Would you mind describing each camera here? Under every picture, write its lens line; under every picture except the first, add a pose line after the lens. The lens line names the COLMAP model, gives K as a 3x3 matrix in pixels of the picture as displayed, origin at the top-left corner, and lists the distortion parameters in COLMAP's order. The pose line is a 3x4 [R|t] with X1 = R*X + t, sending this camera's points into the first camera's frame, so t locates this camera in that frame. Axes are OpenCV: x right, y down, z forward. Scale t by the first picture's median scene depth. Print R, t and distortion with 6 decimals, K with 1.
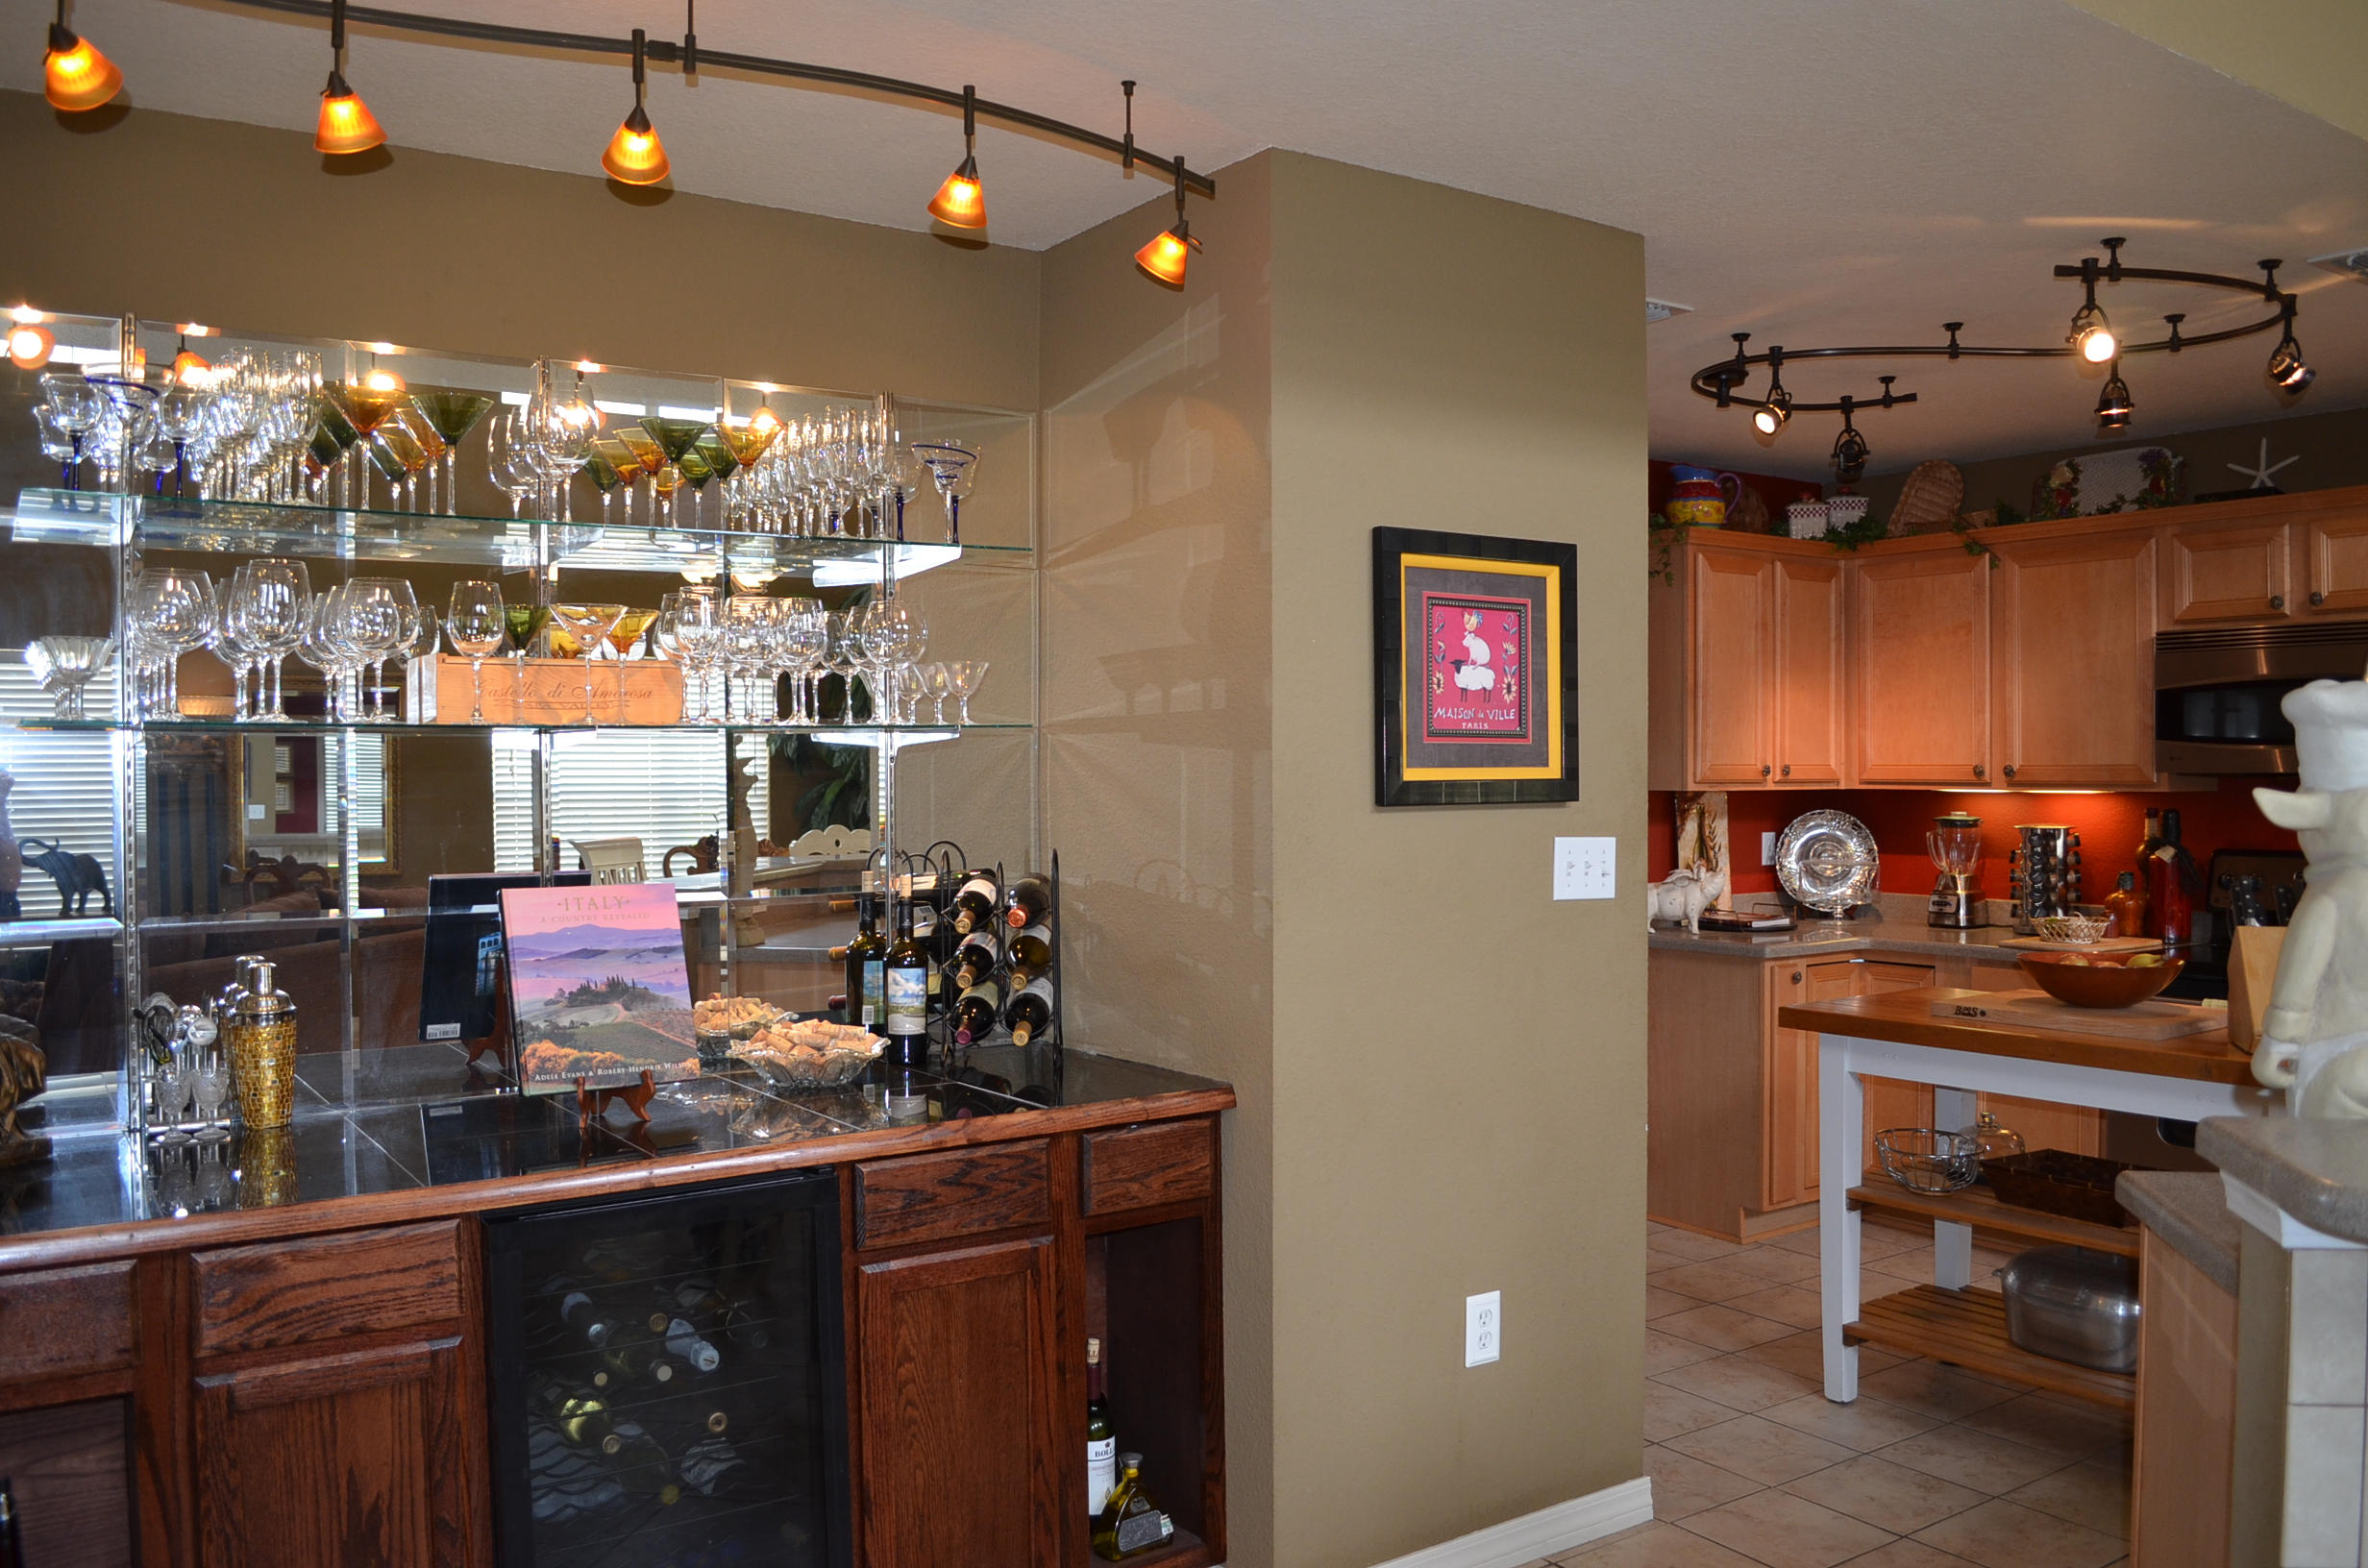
lens RADIAL K [[1852.7, 0, 1190.2], [0, 1852.7, 774.5], [0, 0, 1]] dist [-0.088007, 0.013027]
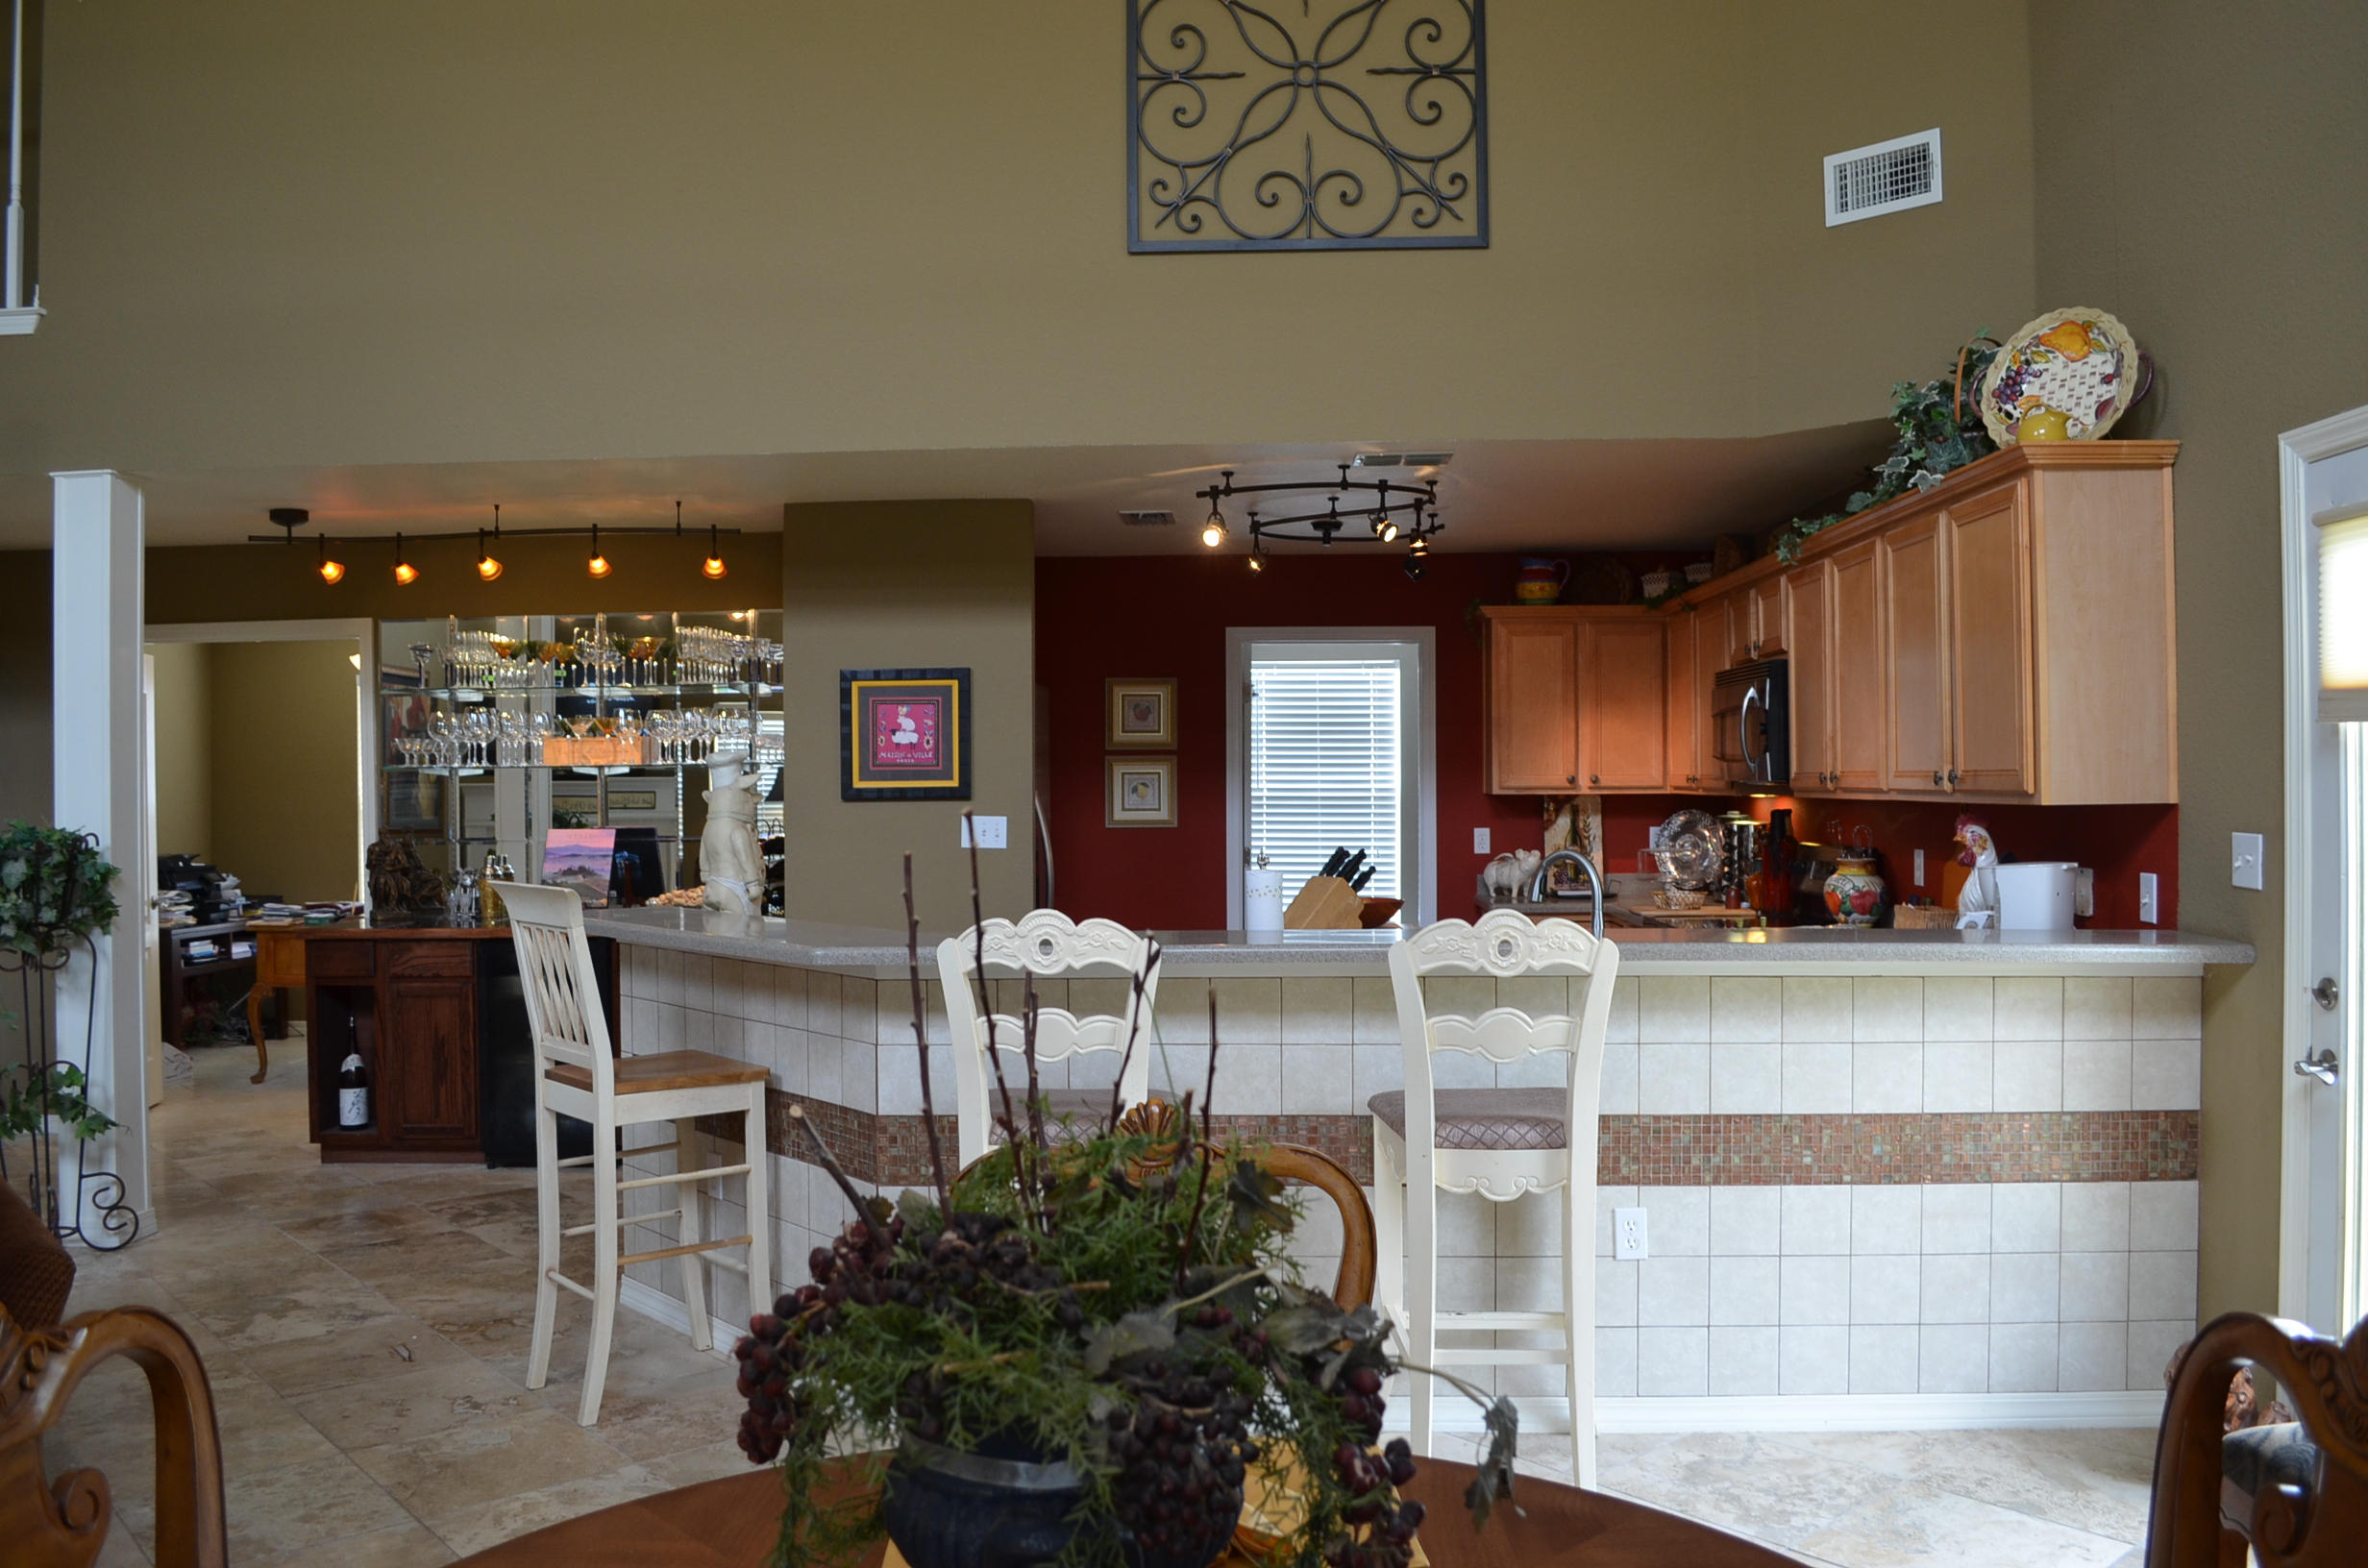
lens RADIAL K [[1852.7, 0, 1192.5], [0, 1852.7, 780.6], [0, 0, 1]] dist [-0.088007, 0.013027]
pose [[0.804763, -0.002828, -0.593590, 1.228355], [0.002736, 0.999996, -0.001054, -0.000862], [0.593590, -0.000776, 0.804767, -0.352489]]
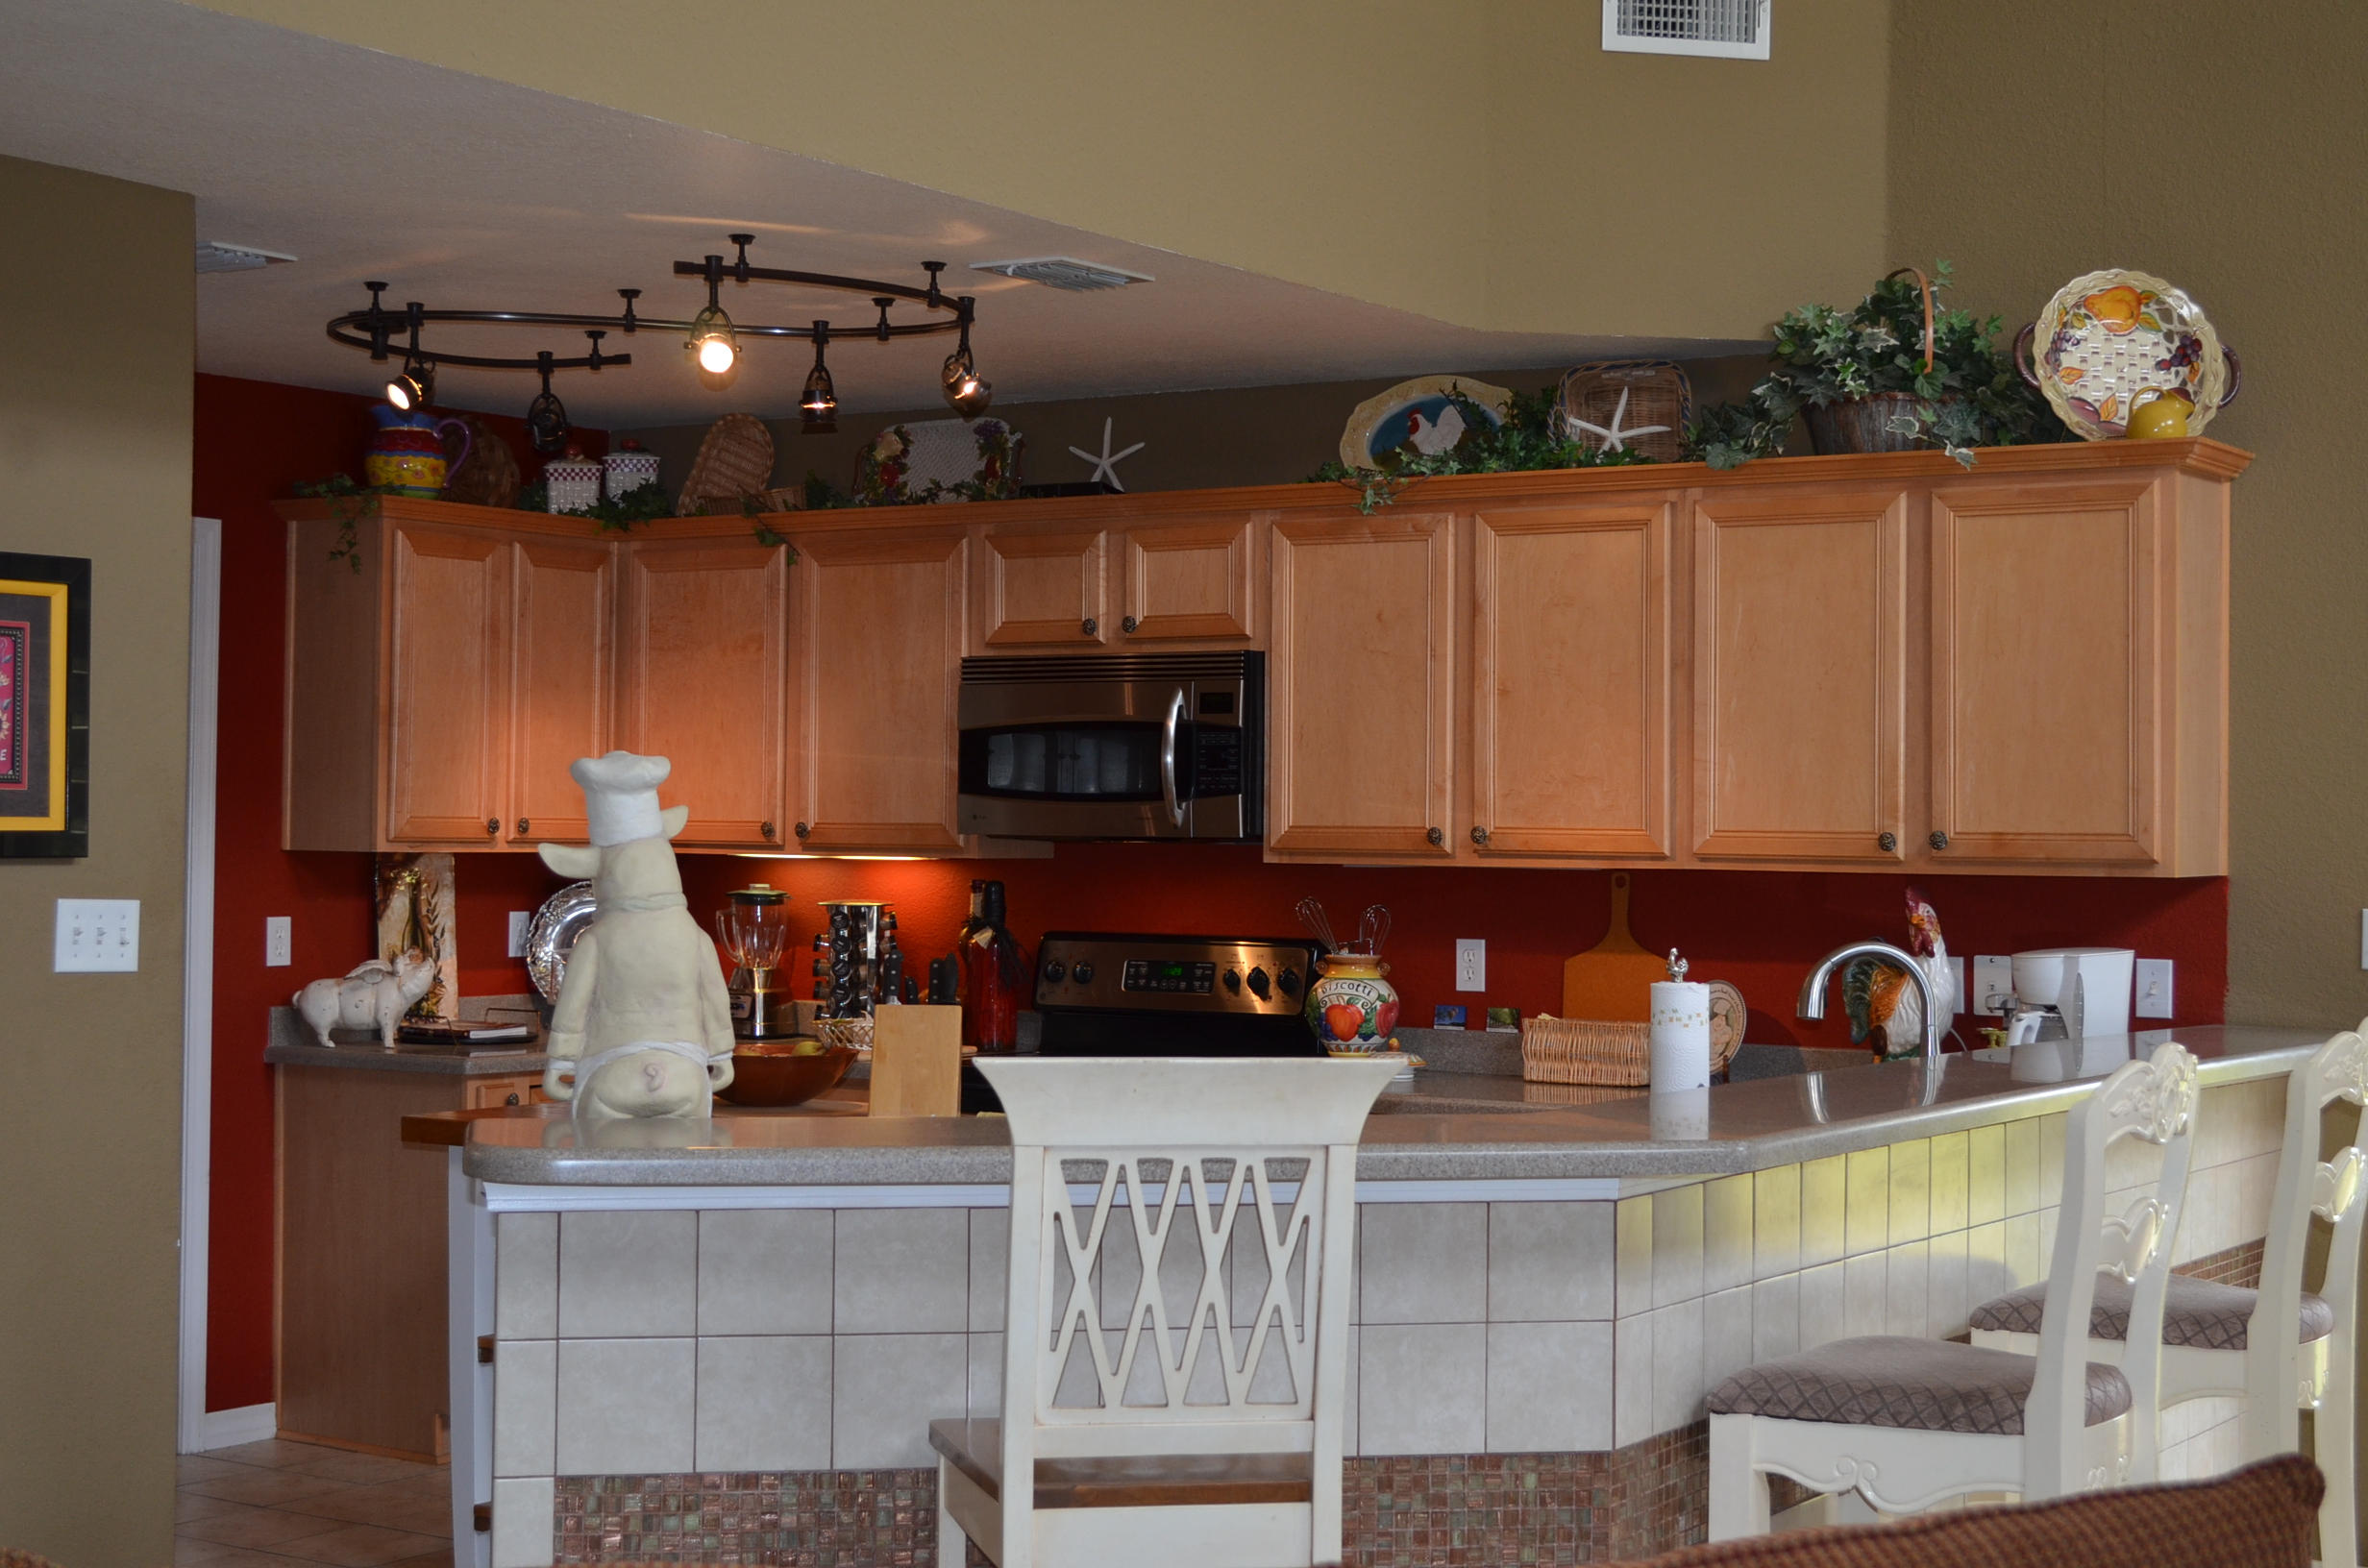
lens RADIAL K [[3461.9, 0, 1191.0], [0, 3461.9, 759.0], [0, 0, 1]] dist [-0.025464, 0.000000]
pose [[0.922374, 0.019310, 0.385814, 0.049003], [-0.011171, 0.999665, -0.023326, 0.000393], [-0.386135, 0.017205, 0.922282, -0.534232]]
